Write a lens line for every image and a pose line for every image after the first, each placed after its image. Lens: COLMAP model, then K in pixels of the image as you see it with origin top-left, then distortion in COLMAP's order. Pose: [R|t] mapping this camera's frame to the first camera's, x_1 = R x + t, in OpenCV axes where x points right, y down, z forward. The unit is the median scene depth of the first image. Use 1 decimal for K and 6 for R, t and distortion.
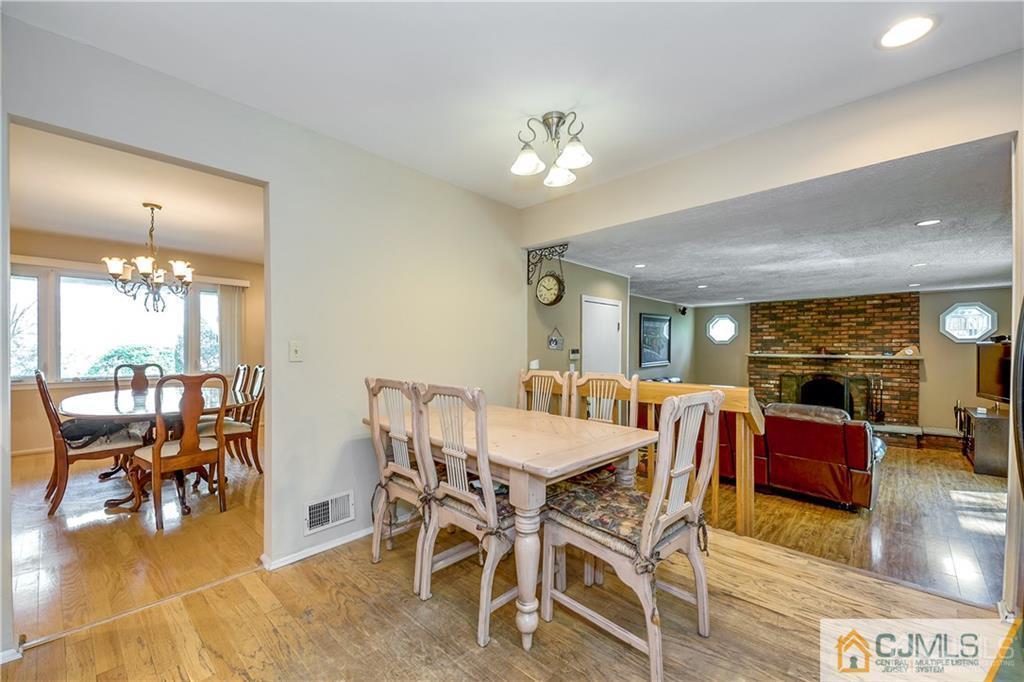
lens RADIAL K [[411.7, 0, 508.3], [0, 411.7, 357.3], [0, 0, 1]] dist [0.000232, -0.000408]
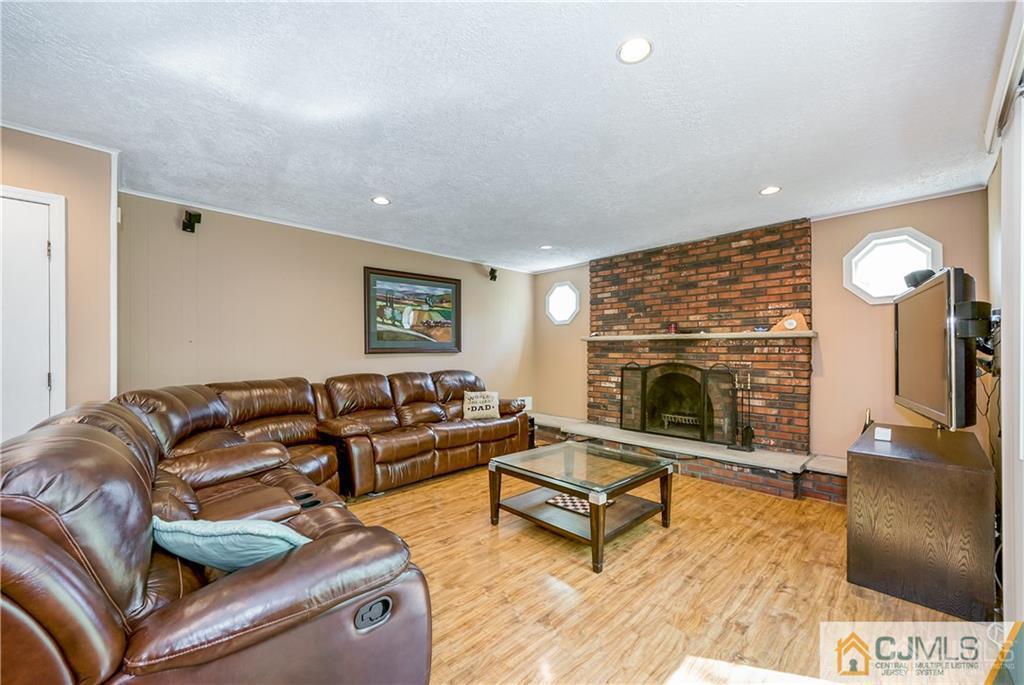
lens RADIAL K [[405.7, 0, 510.5], [0, 405.7, 356.3], [0, 0, 1]] dist [0.001180, 0.000075]
pose [[0.998918, 0.001717, -0.046481, 0.569482], [-0.002419, 0.999884, -0.015042, 0.038519], [0.046450, 0.015138, 0.998806, 0.390922]]
